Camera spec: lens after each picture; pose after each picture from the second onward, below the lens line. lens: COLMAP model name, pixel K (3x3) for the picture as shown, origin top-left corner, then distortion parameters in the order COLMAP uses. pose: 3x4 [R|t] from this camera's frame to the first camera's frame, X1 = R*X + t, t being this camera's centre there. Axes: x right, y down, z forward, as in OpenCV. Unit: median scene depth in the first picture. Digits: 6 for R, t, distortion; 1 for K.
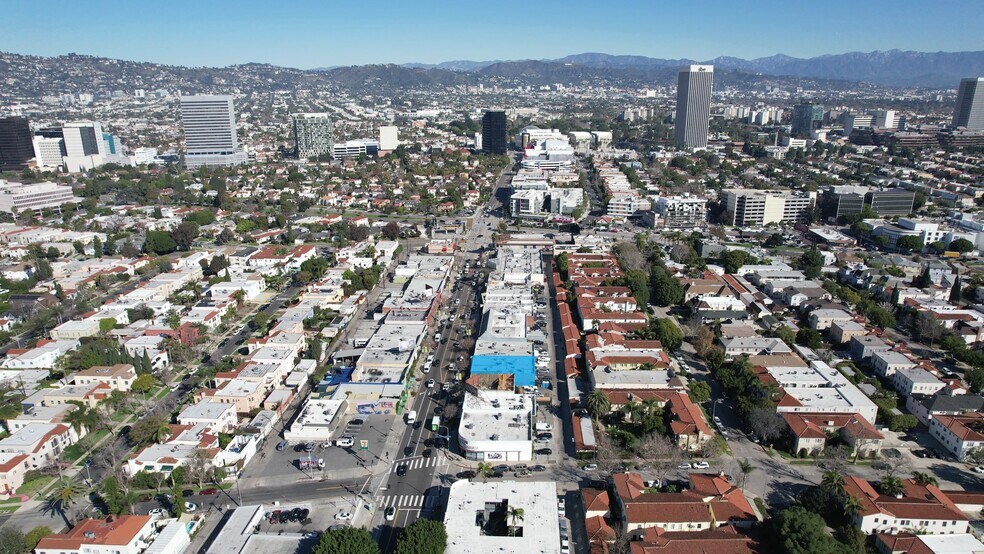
lens RADIAL K [[630.8, 0, 496.5], [0, 630.8, 279.2], [0, 0, 1]] dist [-0.076050, 0.066097]
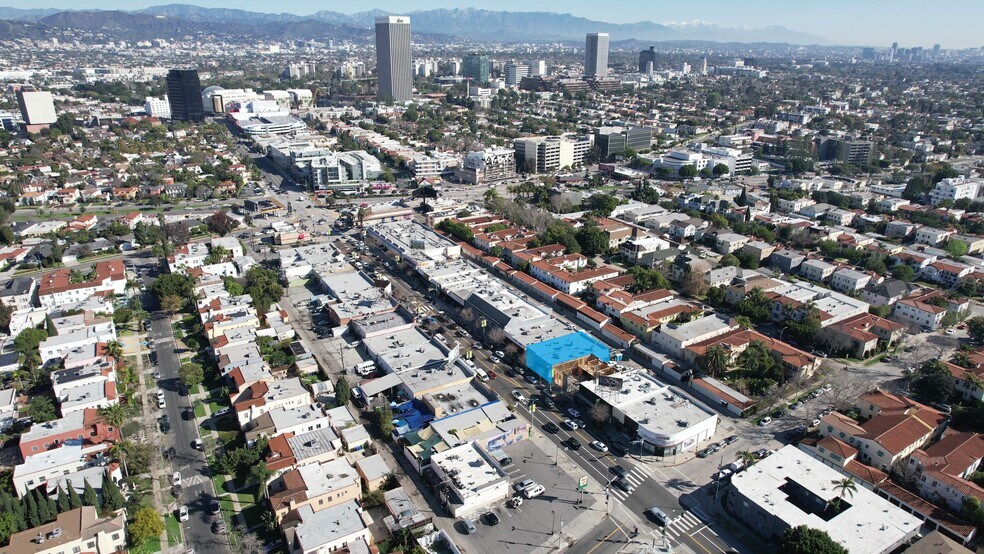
lens RADIAL K [[630.8, 0, 496.5], [0, 630.8, 279.2], [0, 0, 1]] dist [-0.076050, 0.066097]
pose [[0.832456, -0.187804, 0.521293, -0.354651], [0.153535, 0.982151, 0.108655, -0.049572], [-0.532394, -0.010414, 0.846432, 0.204551]]
